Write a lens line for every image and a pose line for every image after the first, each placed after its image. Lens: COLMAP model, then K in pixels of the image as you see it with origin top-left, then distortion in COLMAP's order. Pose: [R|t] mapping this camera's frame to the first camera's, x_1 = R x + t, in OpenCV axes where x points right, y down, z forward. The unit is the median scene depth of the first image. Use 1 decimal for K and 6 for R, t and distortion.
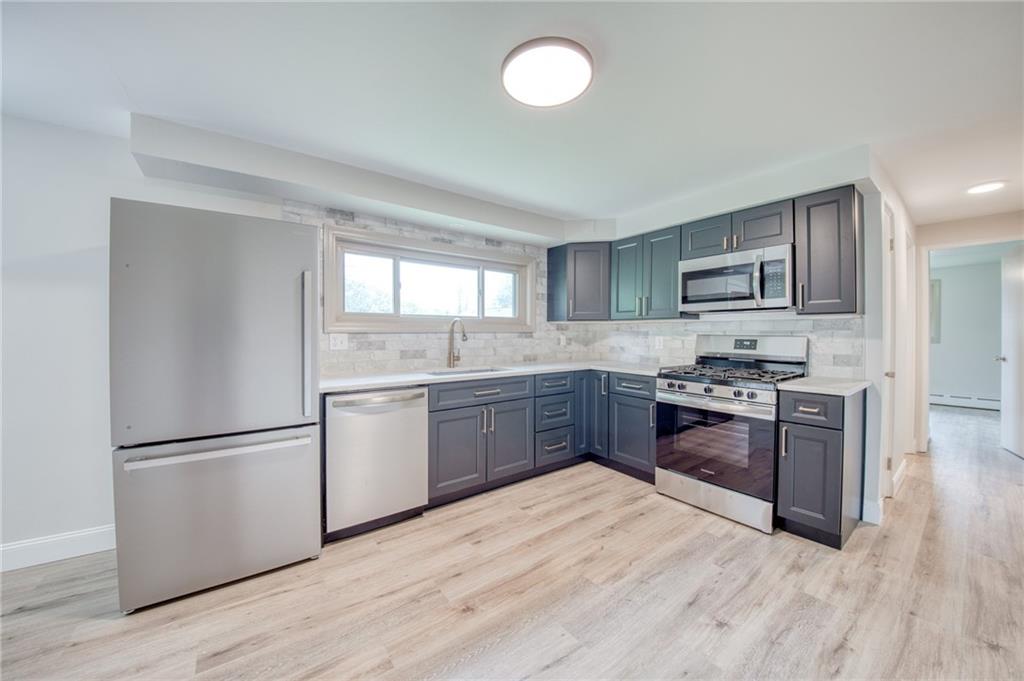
lens RADIAL K [[365.1, 0, 505.3], [0, 365.1, 334.7], [0, 0, 1]] dist [-0.023241, -0.001244]
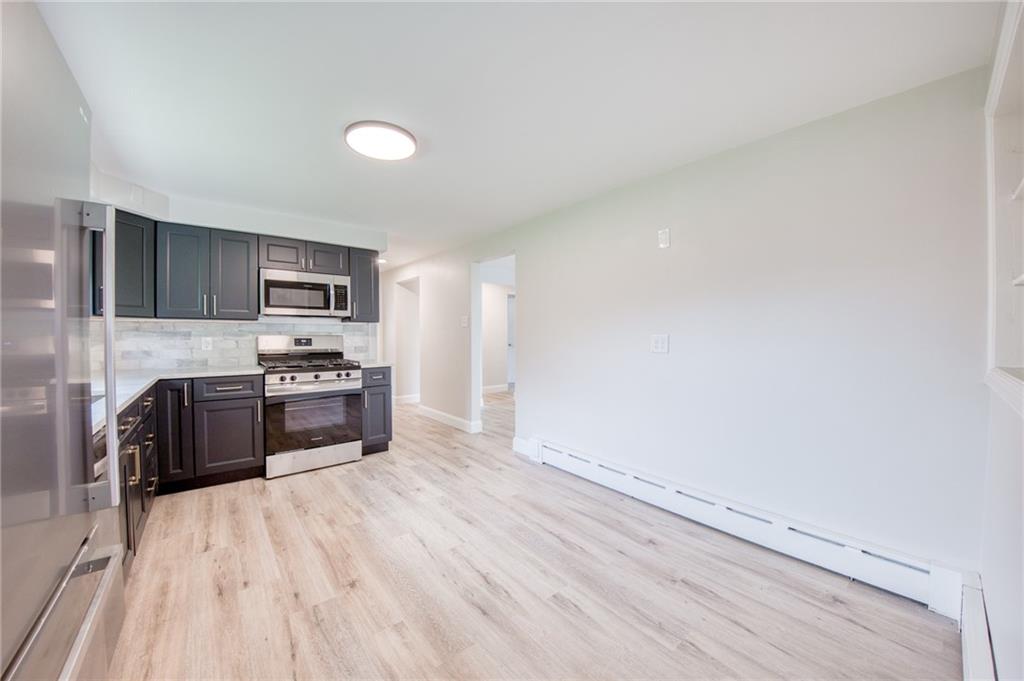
lens RADIAL K [[365.1, 0, 507.3], [0, 365.1, 336.6], [0, 0, 1]] dist [-0.023241, -0.001244]
pose [[-0.043382, -0.011177, 0.998996, -0.808850], [0.004953, 0.999923, 0.011402, -0.005325], [-0.999046, 0.005443, -0.043323, 0.376263]]
